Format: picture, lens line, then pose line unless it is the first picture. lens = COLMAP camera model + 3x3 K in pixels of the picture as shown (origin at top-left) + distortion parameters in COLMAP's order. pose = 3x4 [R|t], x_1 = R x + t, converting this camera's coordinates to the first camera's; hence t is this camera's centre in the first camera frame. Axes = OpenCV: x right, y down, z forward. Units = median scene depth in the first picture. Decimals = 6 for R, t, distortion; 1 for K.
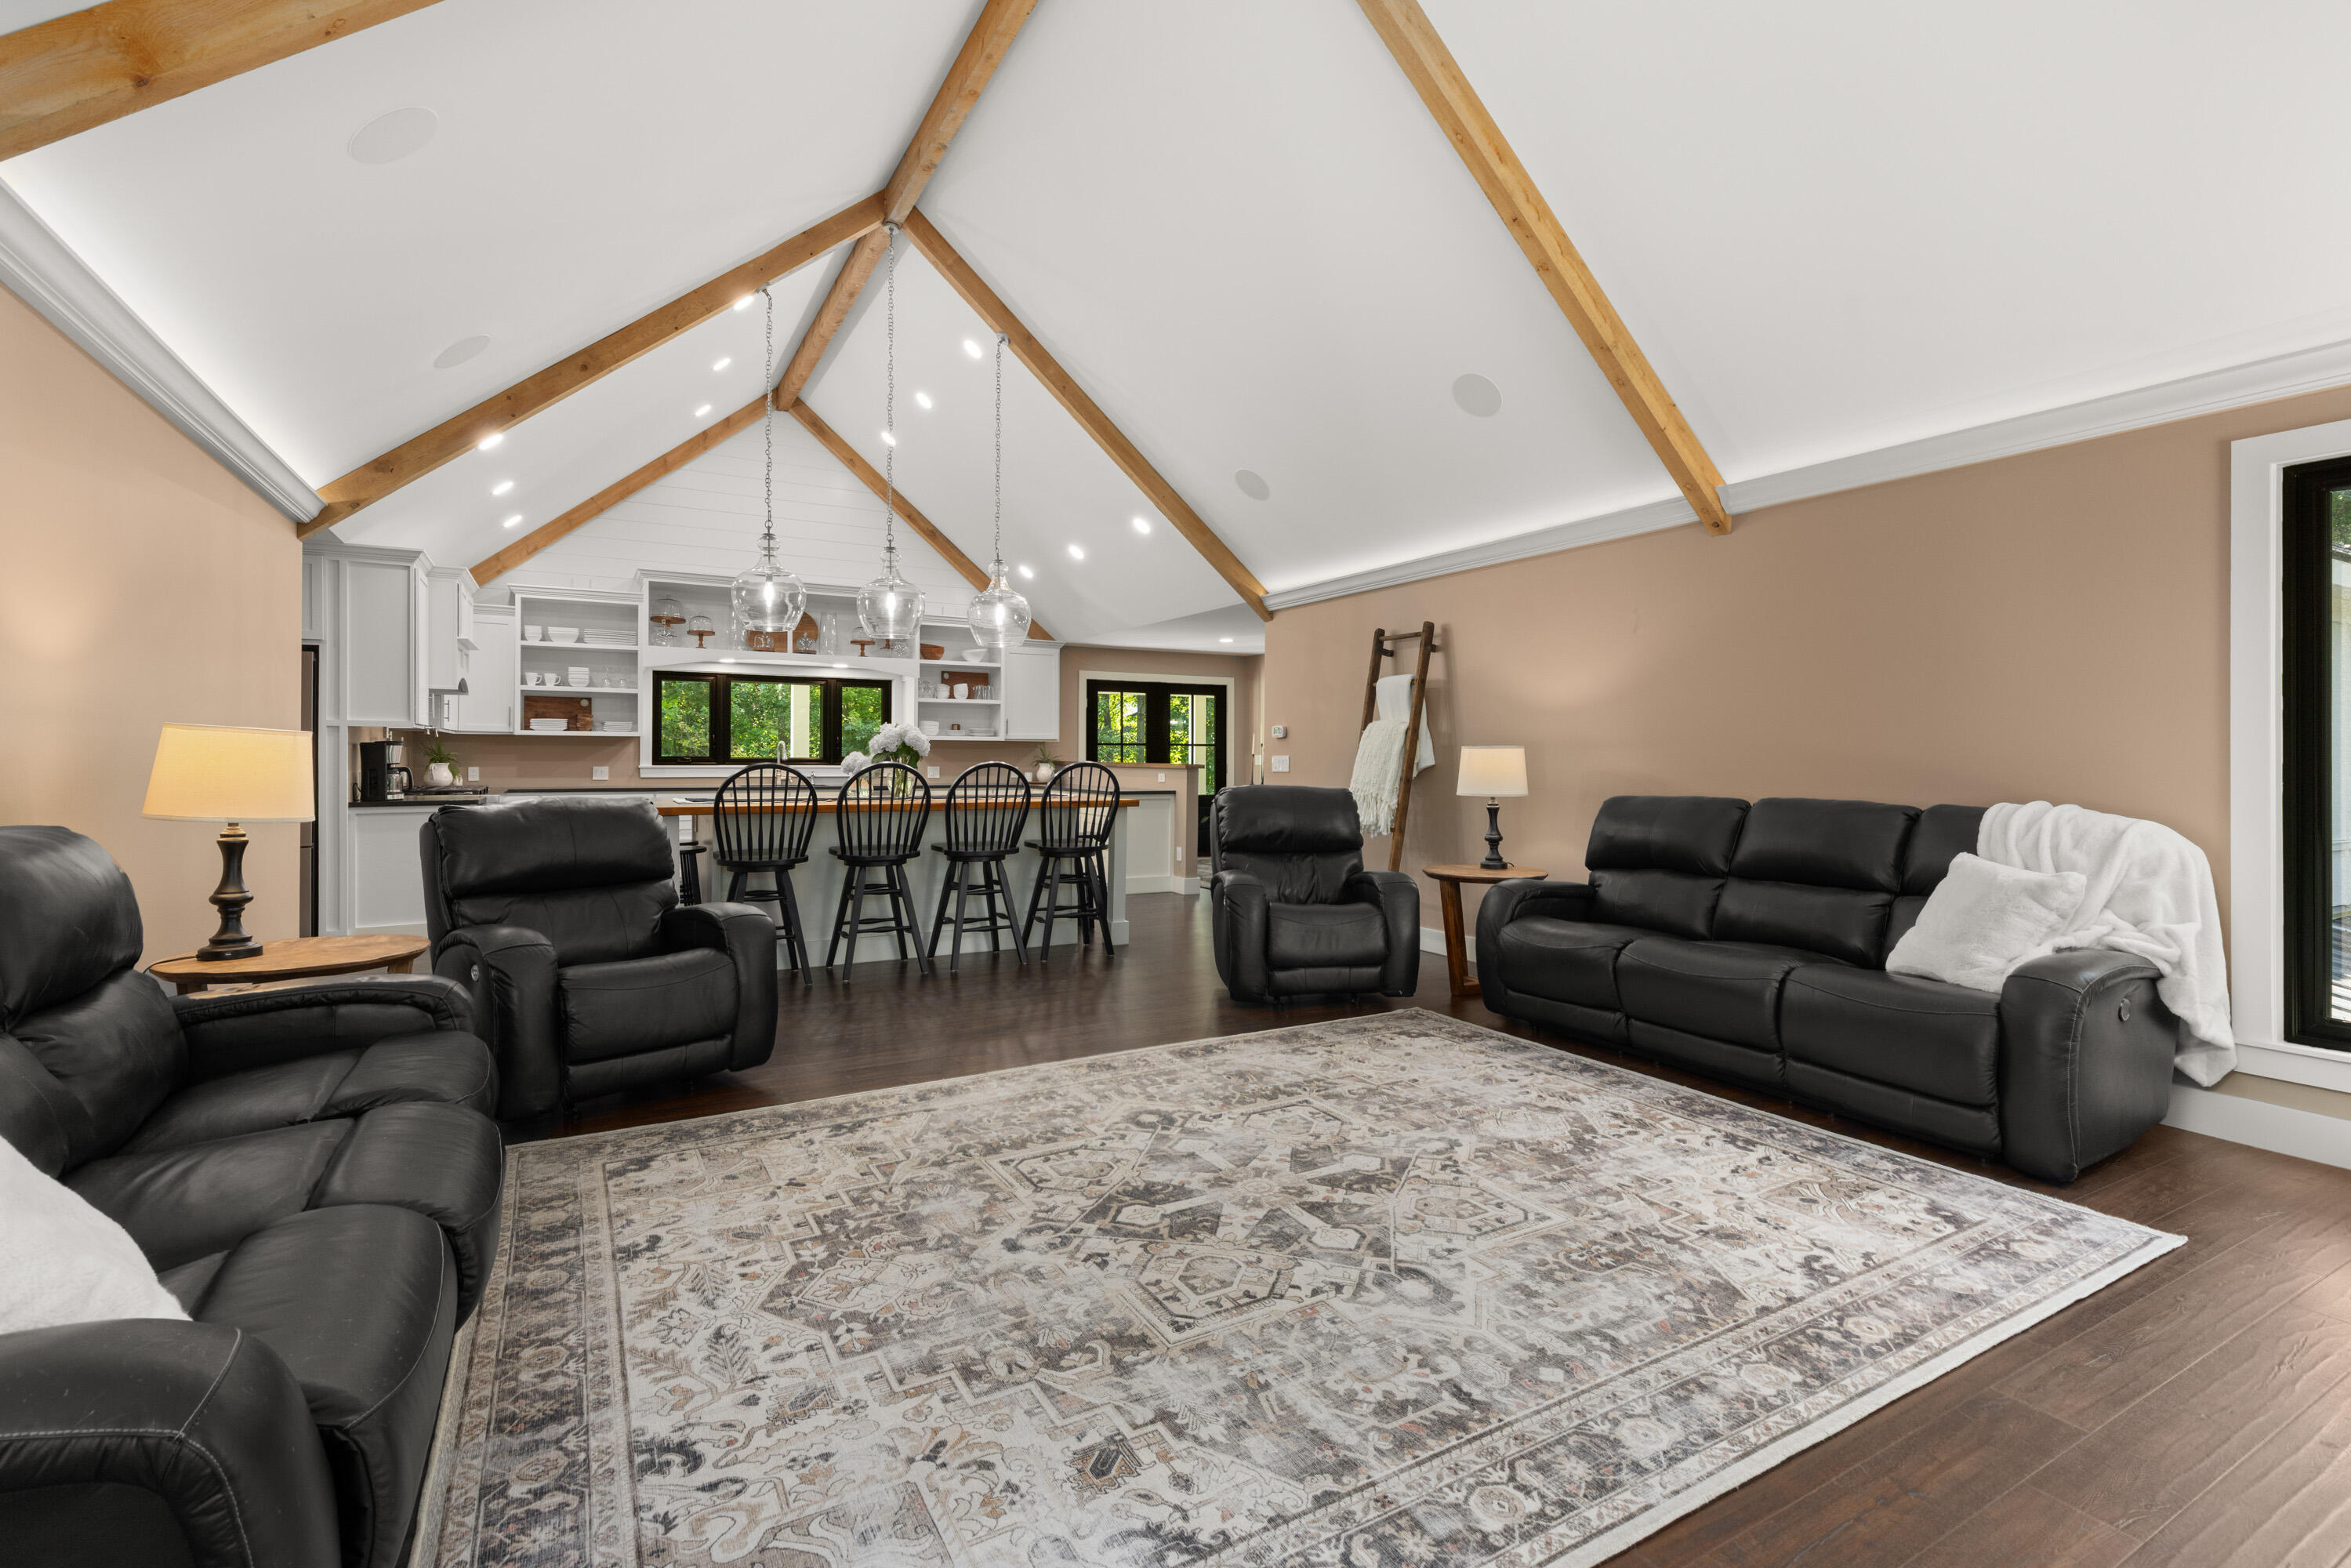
lens RADIAL K [[1060.0, 0, 1188.7], [0, 1060.0, 757.1], [0, 0, 1]] dist [0.012411, -0.004360]
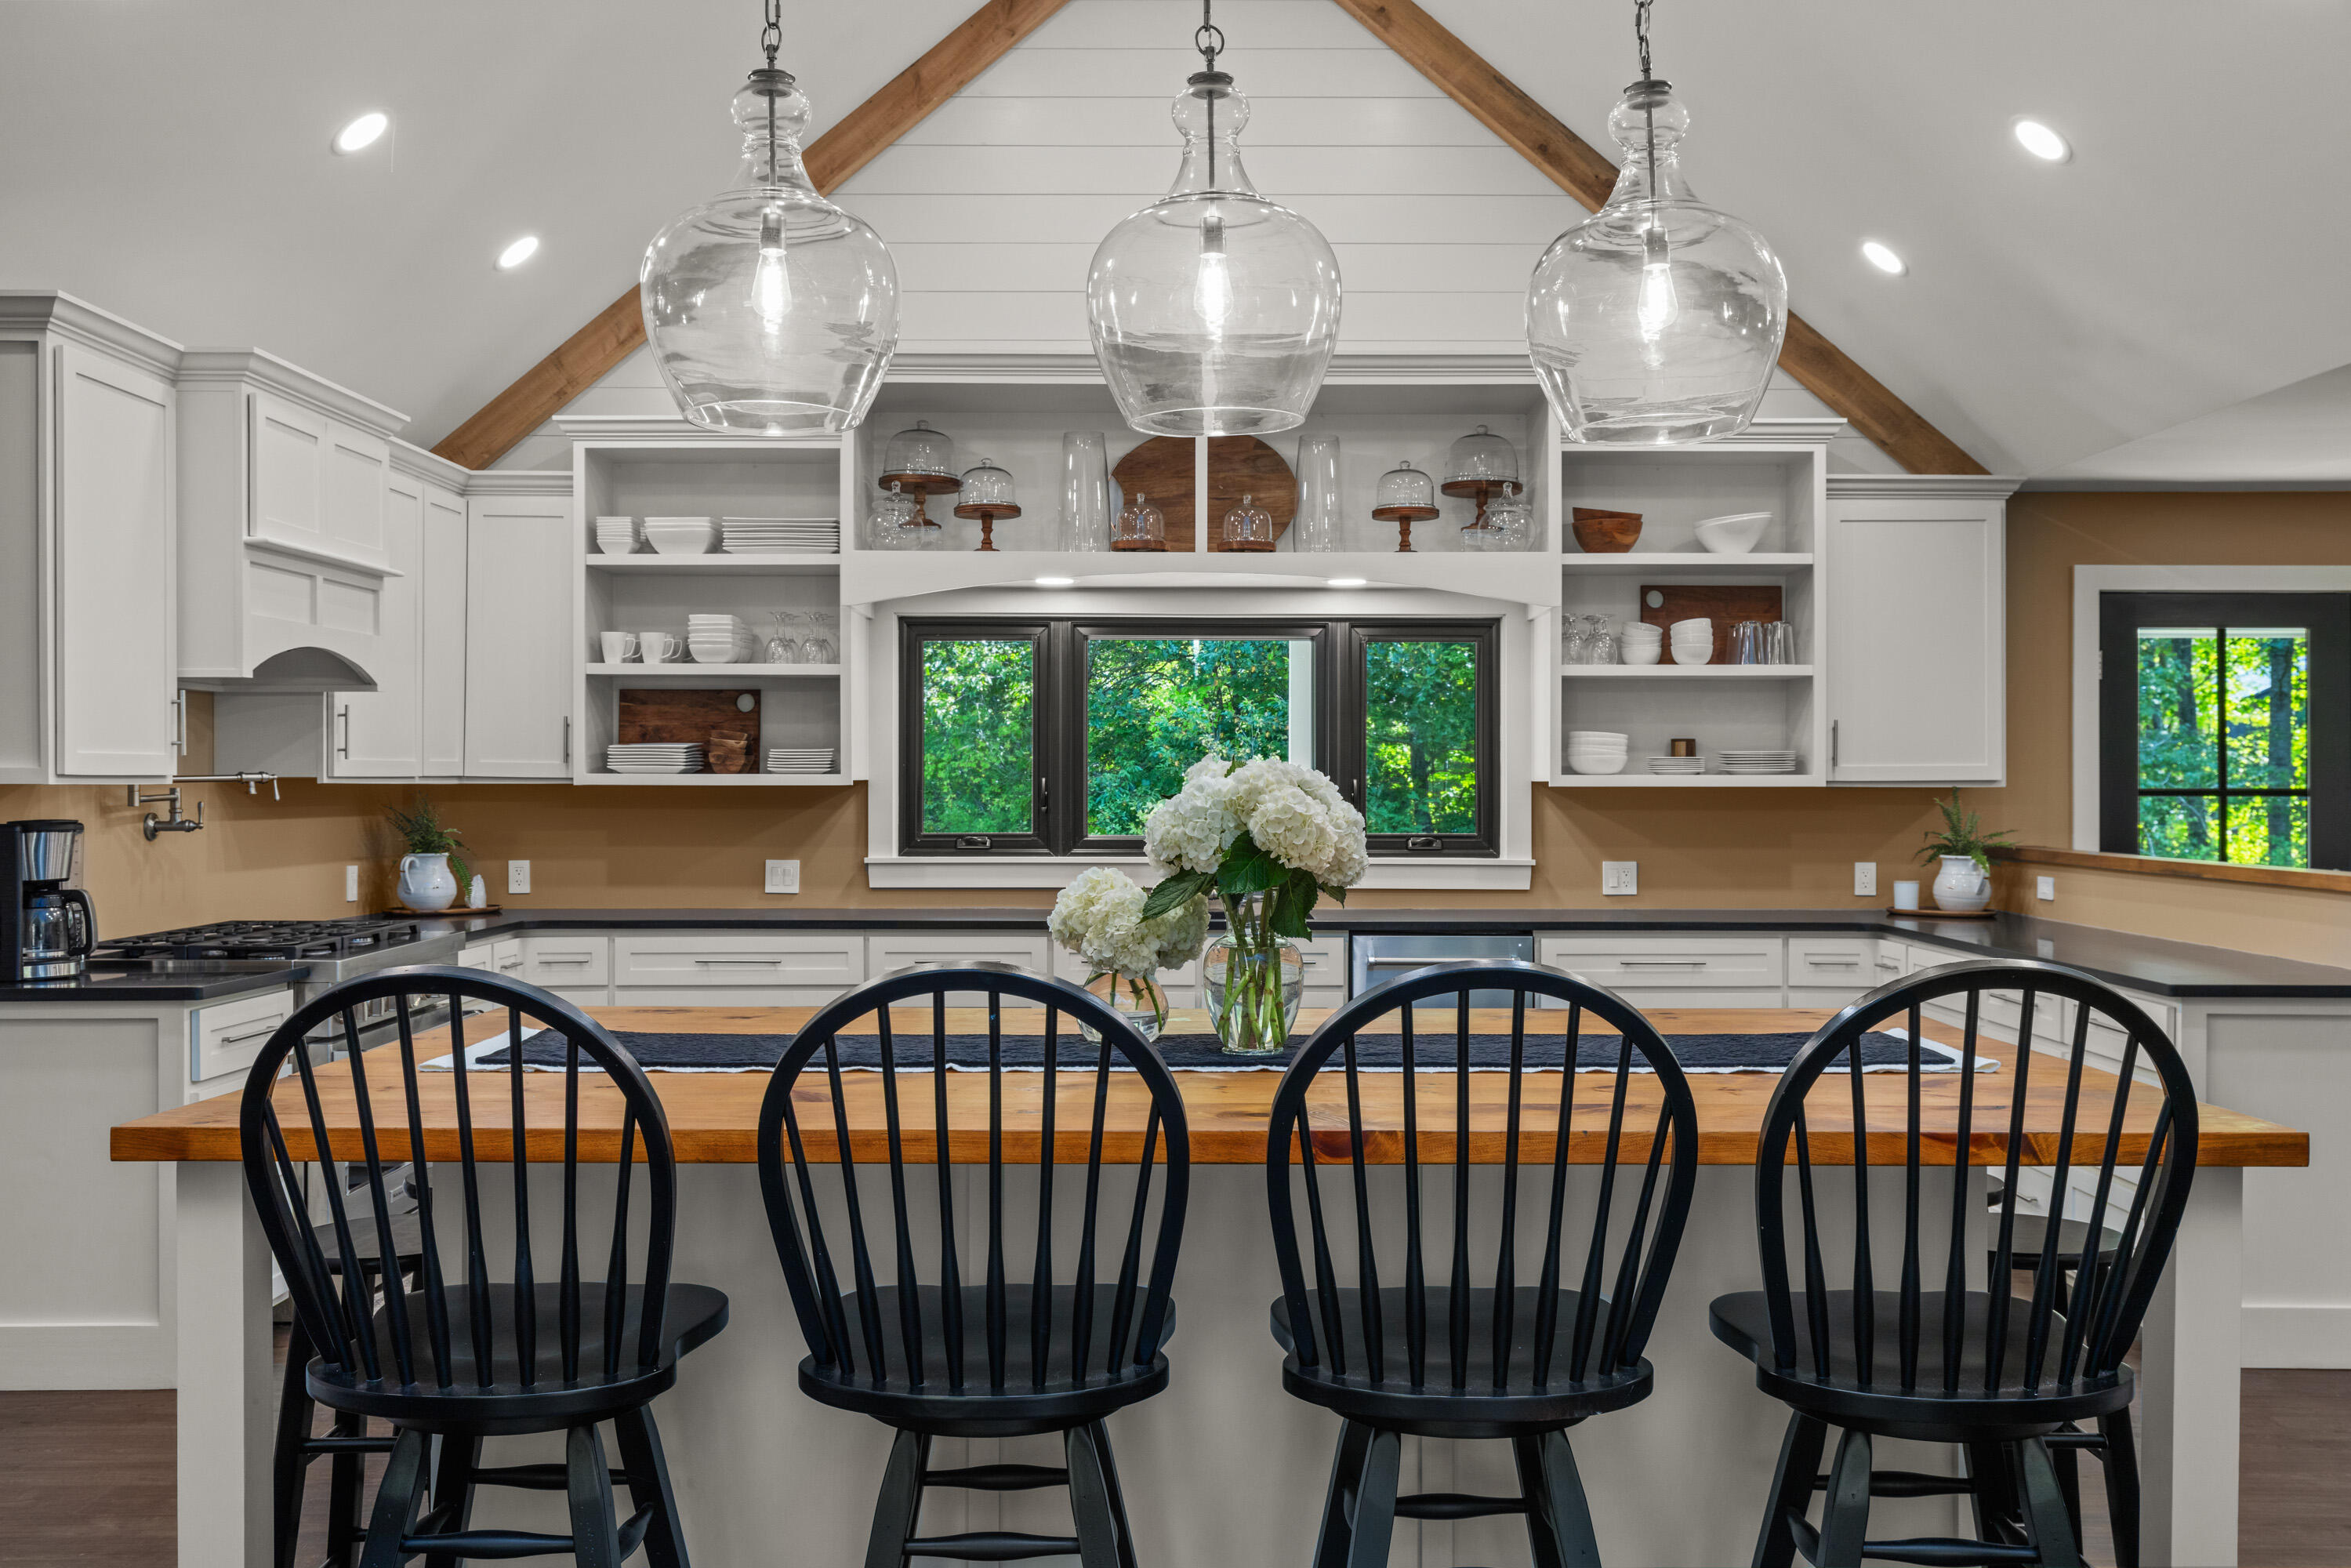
lens RADIAL K [[2109.5, 0, 1207.0], [0, 2109.5, 774.1], [0, 0, 1]] dist [0.008625, -0.023430]
pose [[0.871243, -0.005425, -0.490821, -0.061767], [0.002086, 0.999971, -0.007349, -0.048526], [0.490847, 0.005379, 0.871229, 1.077903]]
